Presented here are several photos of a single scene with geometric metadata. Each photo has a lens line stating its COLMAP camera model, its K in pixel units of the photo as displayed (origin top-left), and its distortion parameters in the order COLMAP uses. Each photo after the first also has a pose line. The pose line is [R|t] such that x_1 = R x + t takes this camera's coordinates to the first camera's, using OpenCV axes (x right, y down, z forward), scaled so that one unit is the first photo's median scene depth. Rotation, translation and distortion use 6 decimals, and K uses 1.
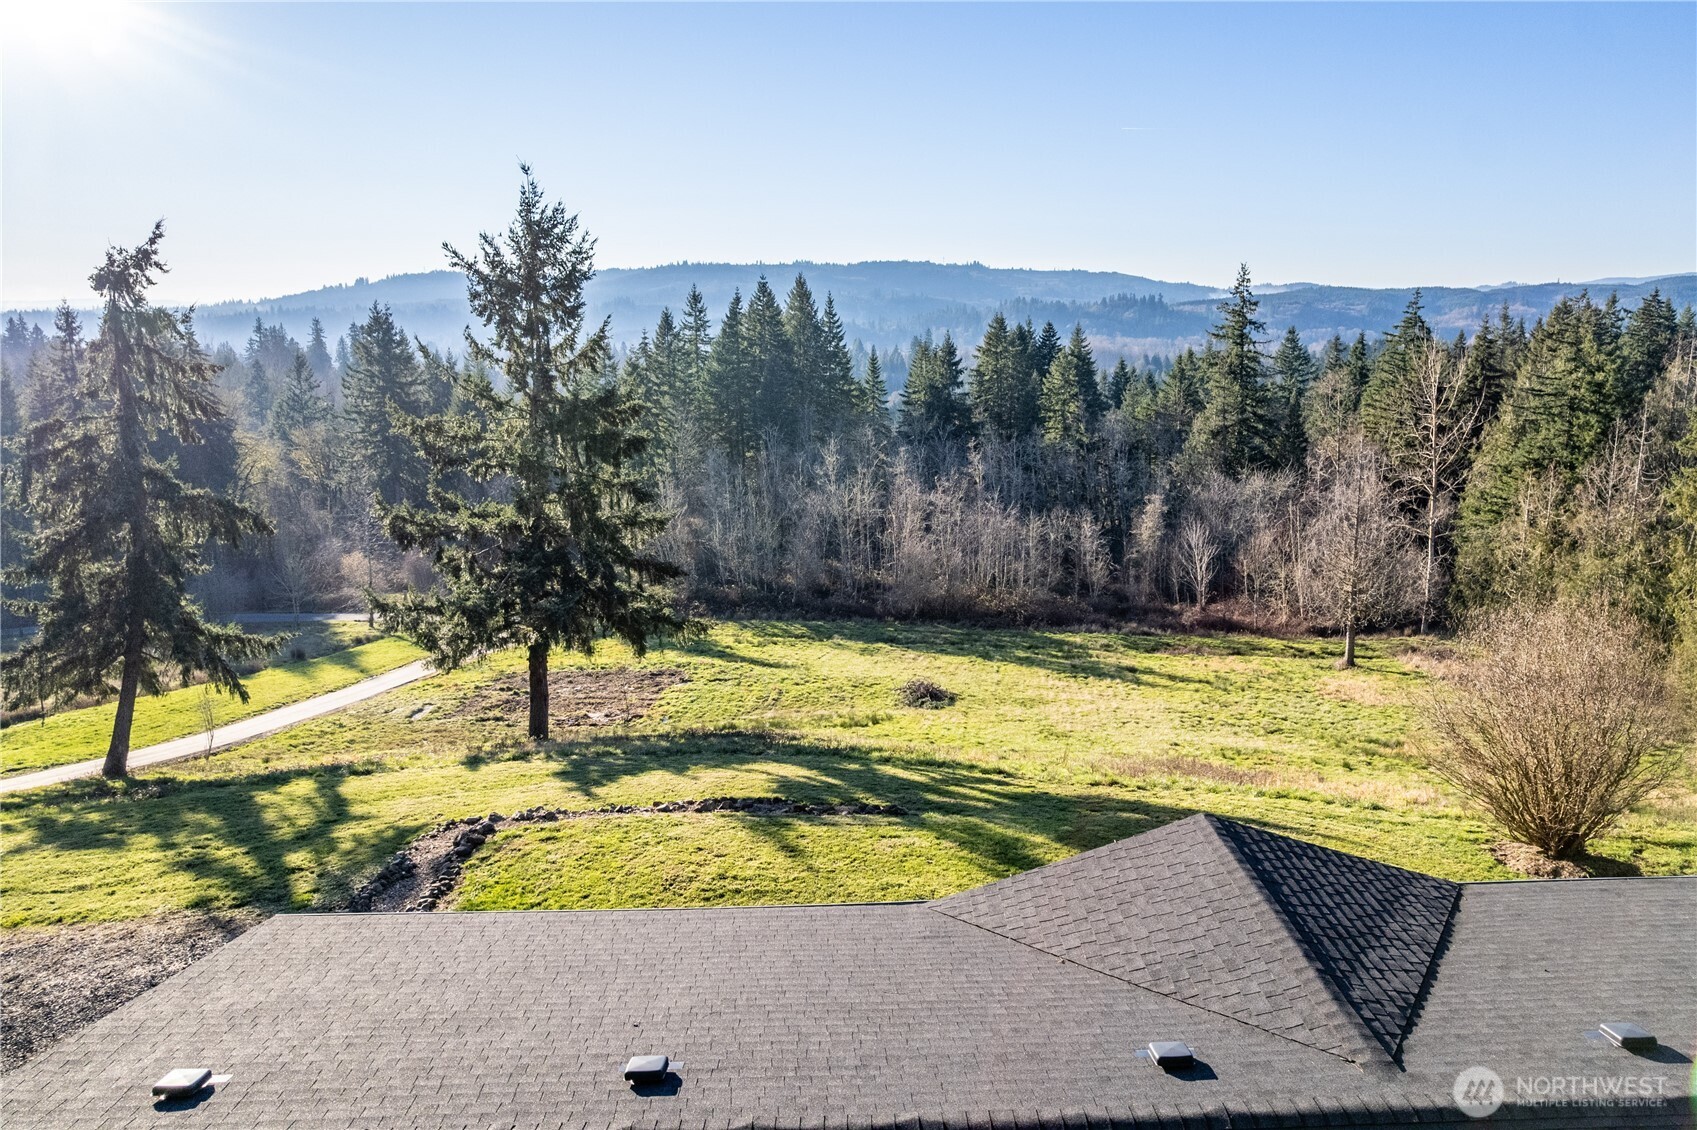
lens RADIAL K [[1092.1, 0, 848.5], [0, 1092.1, 565.0], [0, 0, 1]] dist [-0.056156, 0.004315]
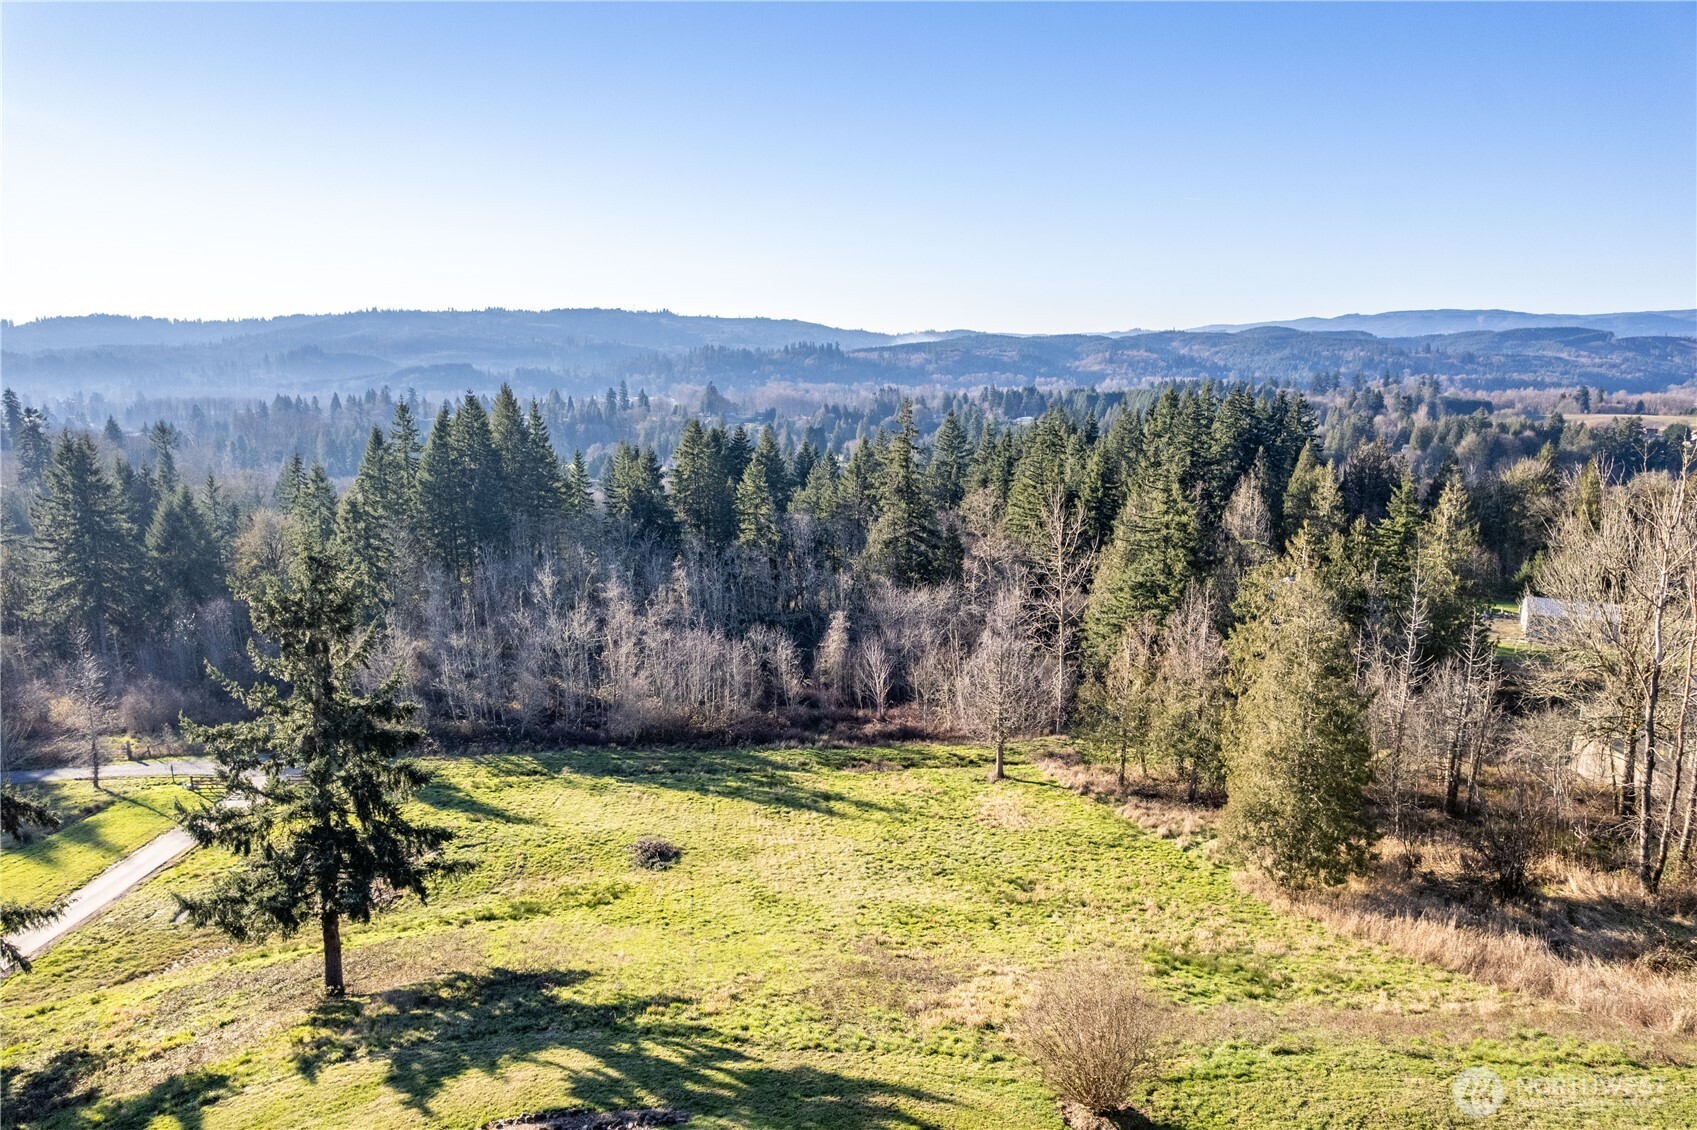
lens RADIAL K [[1070.5, 0, 786.4], [0, 1070.5, 564.0], [0, 0, 1]] dist [-0.057185, -0.000549]
pose [[0.974305, -0.042039, 0.221274, -0.022930], [0.039702, 0.999099, 0.014998, -0.148470], [-0.221705, -0.005828, 0.975096, -0.101880]]
